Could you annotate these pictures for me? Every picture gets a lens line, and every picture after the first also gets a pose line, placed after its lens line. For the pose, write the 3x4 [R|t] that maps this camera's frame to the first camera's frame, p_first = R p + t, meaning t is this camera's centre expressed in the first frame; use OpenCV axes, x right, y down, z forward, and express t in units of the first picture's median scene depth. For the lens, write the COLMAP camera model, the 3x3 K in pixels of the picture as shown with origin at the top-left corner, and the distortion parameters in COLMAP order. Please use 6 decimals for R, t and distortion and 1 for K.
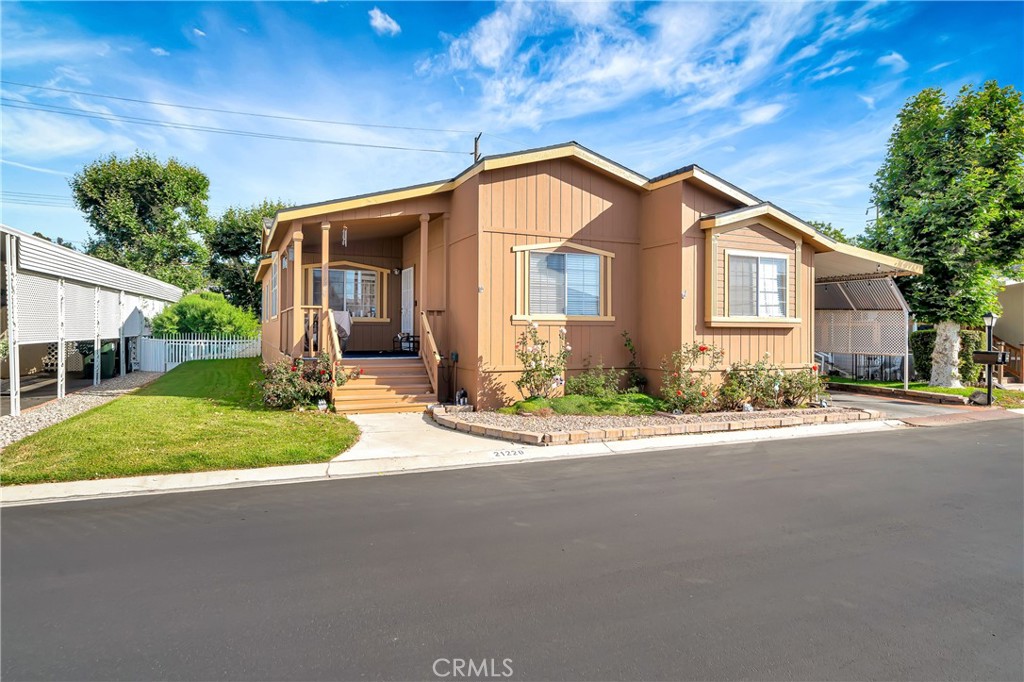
lens RADIAL K [[603.2, 0, 516.3], [0, 603.2, 330.5], [0, 0, 1]] dist [0.001126, 0.000149]
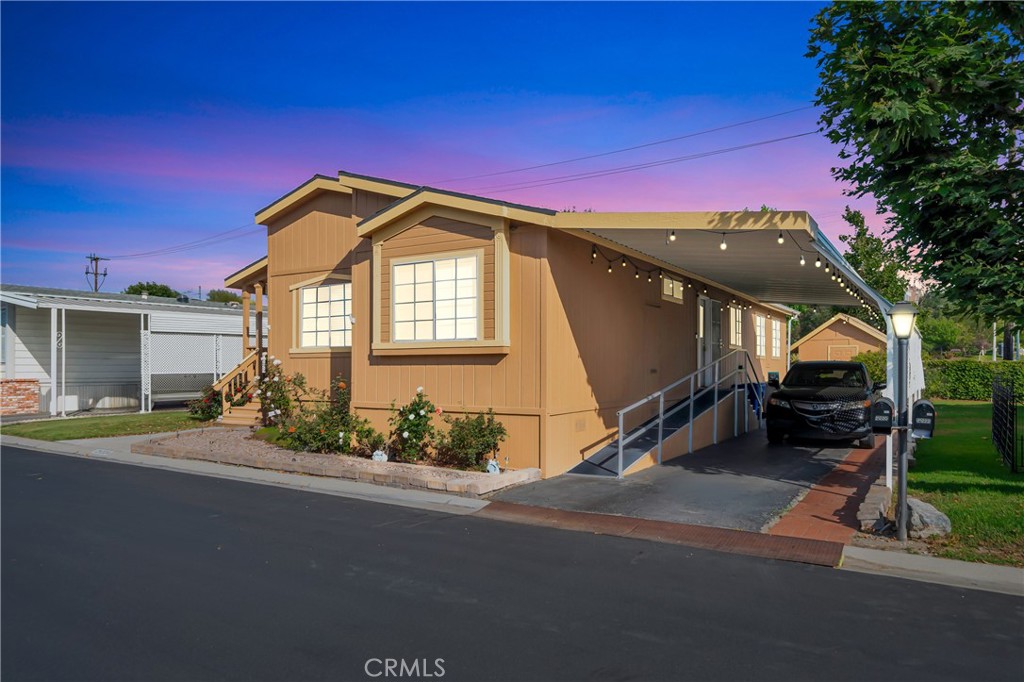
lens RADIAL K [[677.6, 0, 494.5], [0, 677.6, 359.3], [0, 0, 1]] dist [0.006336, 0.002663]
pose [[0.531122, -0.016480, -0.847135, 1.180208], [0.004604, 0.999852, -0.016564, 0.014991], [0.847283, 0.004898, 0.531119, 0.634366]]
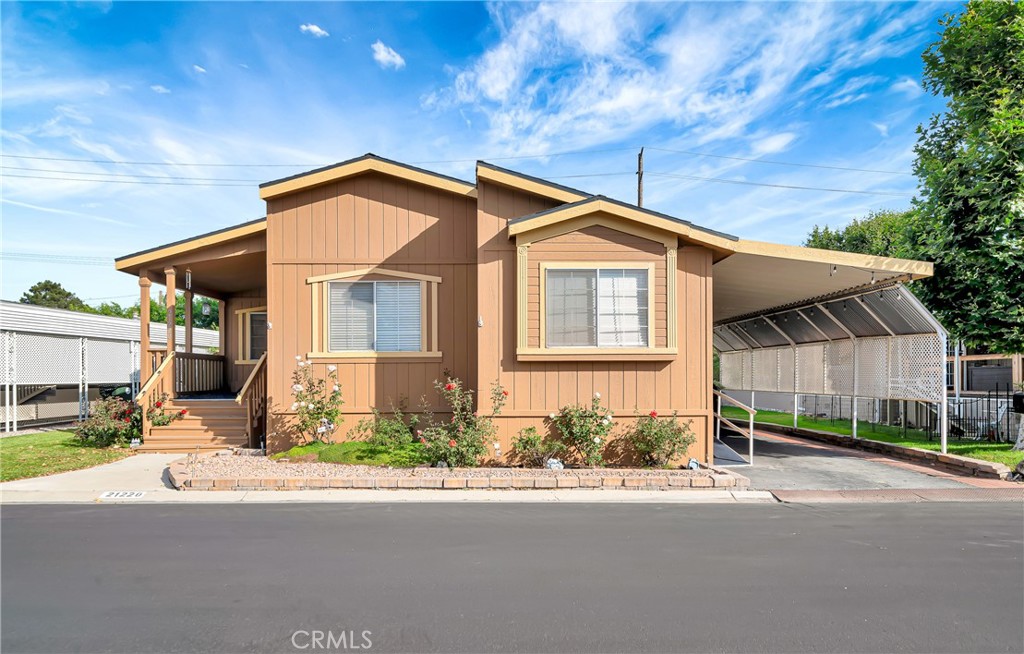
lens RADIAL K [[652.0, 0, 521.4], [0, 652.0, 382.8], [0, 0, 1]] dist [0.003135, 0.001818]
pose [[0.916948, -0.007326, -0.398940, 0.658536], [0.008156, 0.999967, 0.000385, 0.021991], [0.398924, -0.003607, 0.916977, 0.210133]]
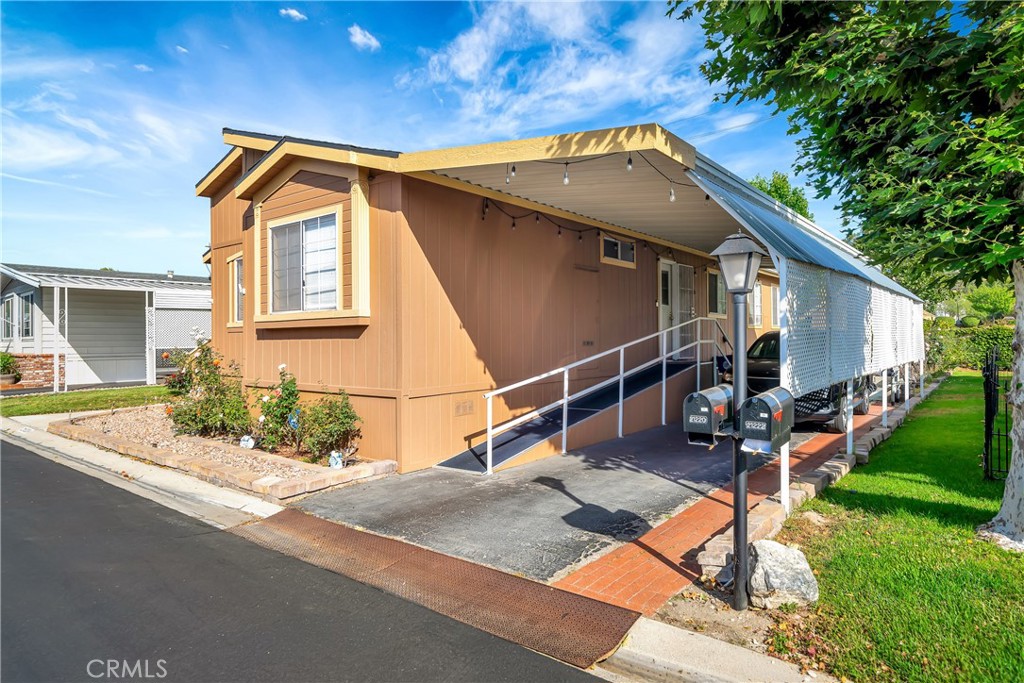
lens RADIAL K [[603.2, 0, 516.3], [0, 603.2, 331.0], [0, 0, 1]] dist [0.001126, 0.000149]
pose [[0.441698, -0.022309, -0.896887, 1.122748], [0.012581, 0.999747, -0.018671, 0.014456], [0.897076, -0.003037, 0.441866, 0.943001]]
